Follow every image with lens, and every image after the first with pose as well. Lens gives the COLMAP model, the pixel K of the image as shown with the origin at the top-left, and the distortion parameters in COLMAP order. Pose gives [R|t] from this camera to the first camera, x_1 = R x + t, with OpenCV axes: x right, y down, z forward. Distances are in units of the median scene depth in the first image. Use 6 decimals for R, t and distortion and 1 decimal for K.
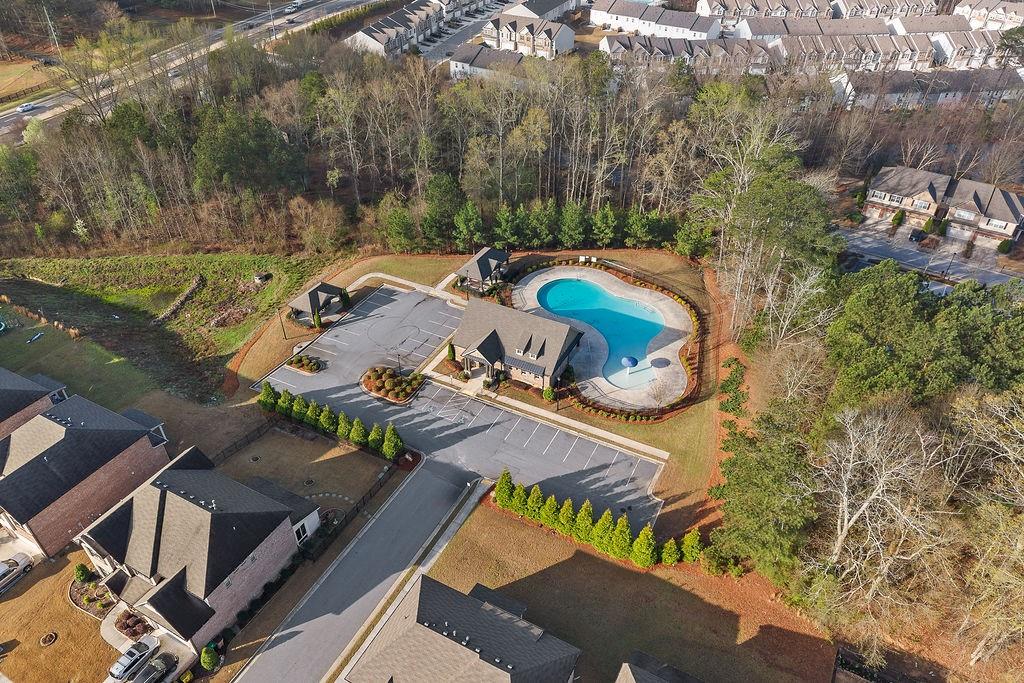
lens RADIAL K [[685.1, 0, 512.0], [0, 685.1, 341.5], [0, 0, 1]] dist [0.033979, -0.049112]
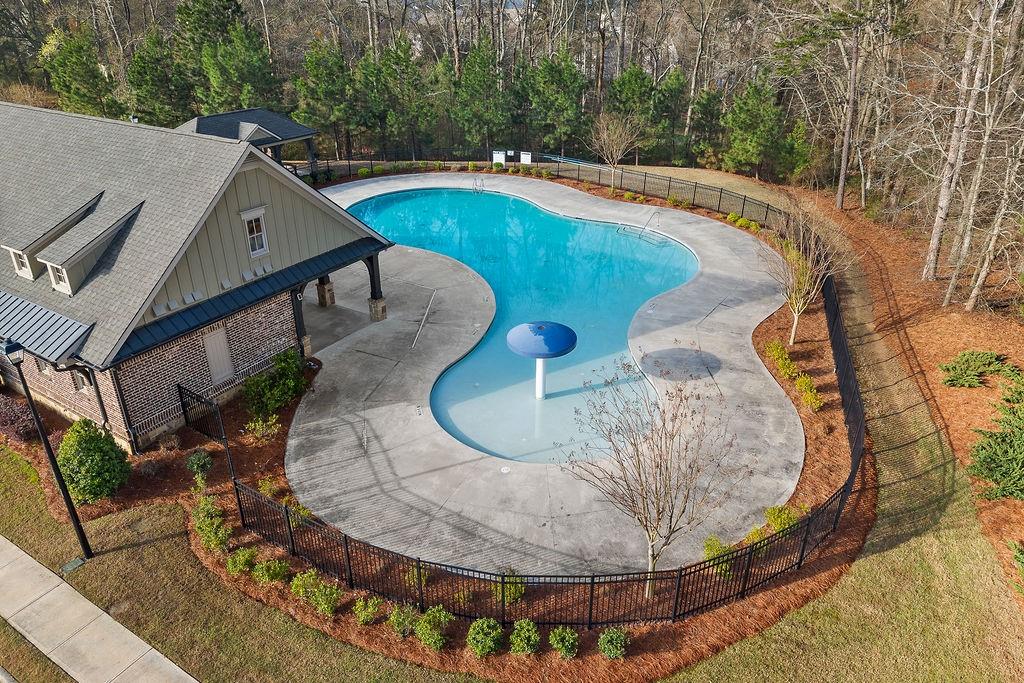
lens RADIAL K [[685.1, 0, 512.0], [0, 685.1, 341.5], [0, 0, 1]] dist [0.033979, -0.049112]
pose [[0.998084, 0.029232, -0.054540, 0.173537], [-0.036978, 0.988461, -0.146896, 0.063172], [0.049617, 0.148631, 0.987647, 0.772243]]
